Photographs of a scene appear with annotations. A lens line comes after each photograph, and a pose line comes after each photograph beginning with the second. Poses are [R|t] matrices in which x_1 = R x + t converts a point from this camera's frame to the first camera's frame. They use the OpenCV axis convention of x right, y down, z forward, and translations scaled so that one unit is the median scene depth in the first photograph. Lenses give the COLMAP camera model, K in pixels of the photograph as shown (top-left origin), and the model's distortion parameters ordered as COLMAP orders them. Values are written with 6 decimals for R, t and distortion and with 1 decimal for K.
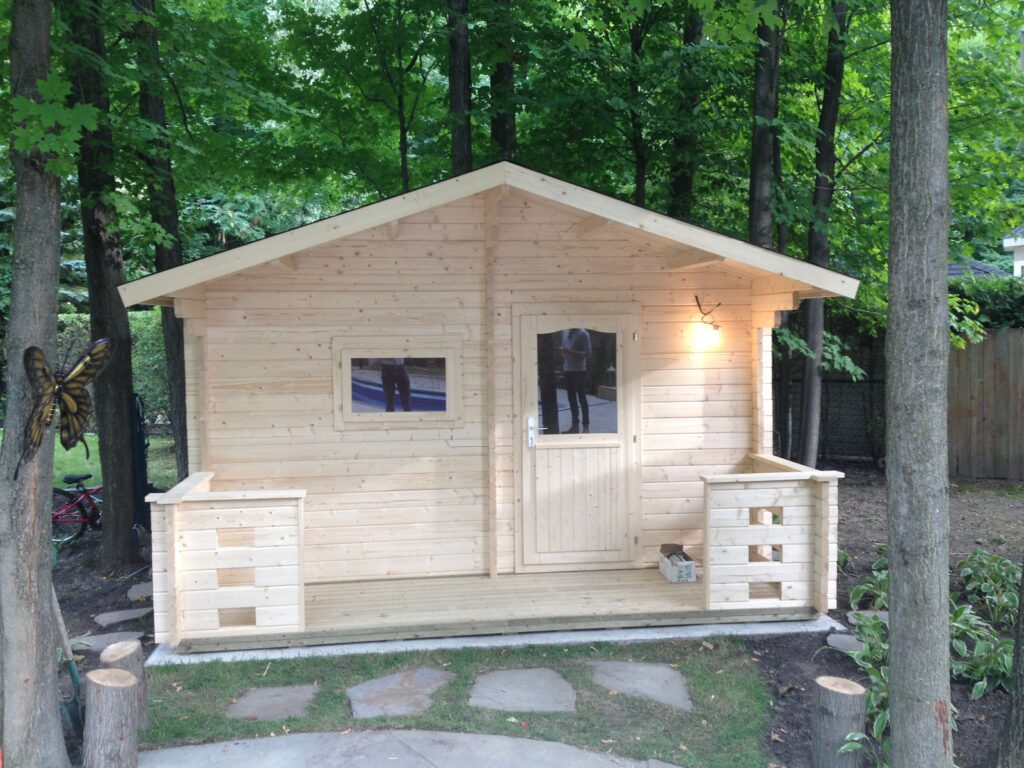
lens RADIAL K [[769.7, 0, 509.5], [0, 769.7, 379.5], [0, 0, 1]] dist [0.111923, -0.170730]
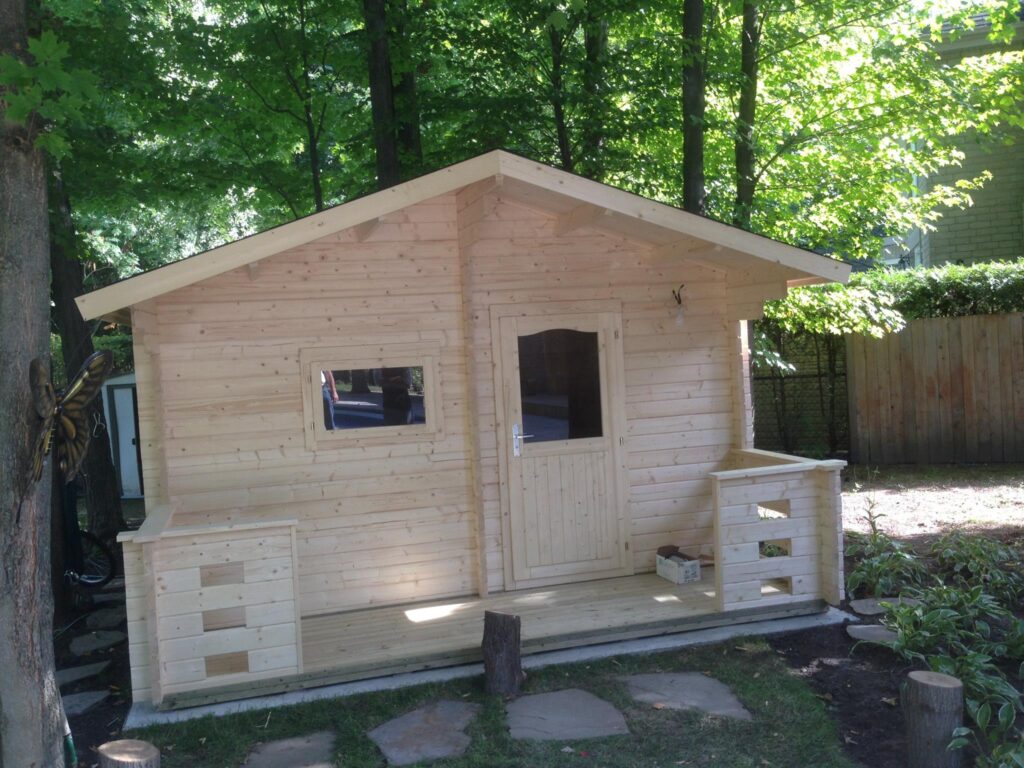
lens RADIAL K [[780.8, 0, 512.0], [0, 780.8, 384.0], [0, 0, 1]] dist [0.073595, -0.088276]
pose [[0.992368, -0.051496, 0.112047, -0.100399], [0.052775, 0.998570, -0.008474, 0.008712], [-0.111450, 0.014323, 0.993667, 0.056727]]
